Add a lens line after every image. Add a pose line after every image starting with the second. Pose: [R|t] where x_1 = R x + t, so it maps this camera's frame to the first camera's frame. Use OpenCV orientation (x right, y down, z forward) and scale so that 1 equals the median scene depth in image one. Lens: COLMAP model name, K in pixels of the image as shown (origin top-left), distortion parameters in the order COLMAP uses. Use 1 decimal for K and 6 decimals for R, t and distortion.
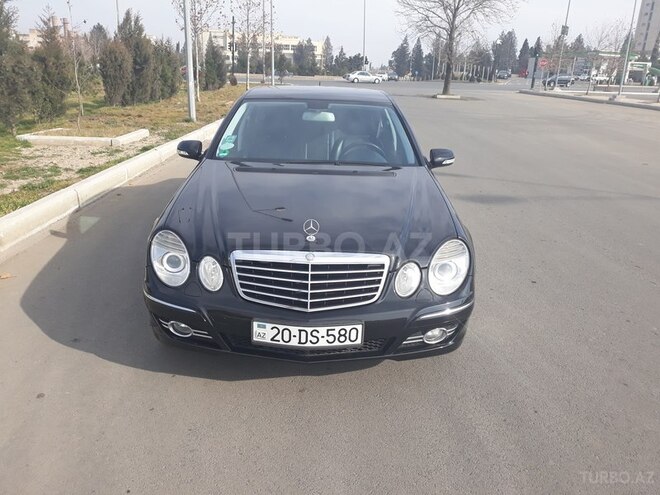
lens RADIAL K [[550.9, 0, 330.0], [0, 550.9, 247.5], [0, 0, 1]] dist [-0.017354, 0.010047]
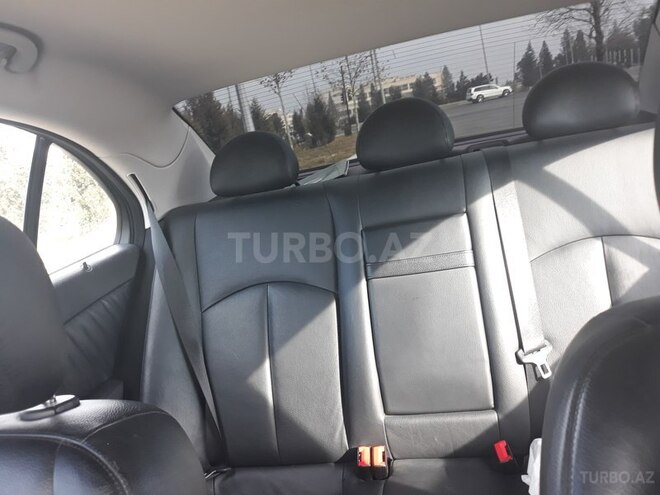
lens RADIAL K [[550.9, 0, 330.0], [0, 550.9, 247.5], [0, 0, 1]] dist [-0.017354, 0.010047]
pose [[0.949127, -0.176741, -0.260617, -0.000815], [0.156584, 0.982954, -0.096349, -0.031423], [0.273203, 0.050639, 0.960623, 0.131485]]
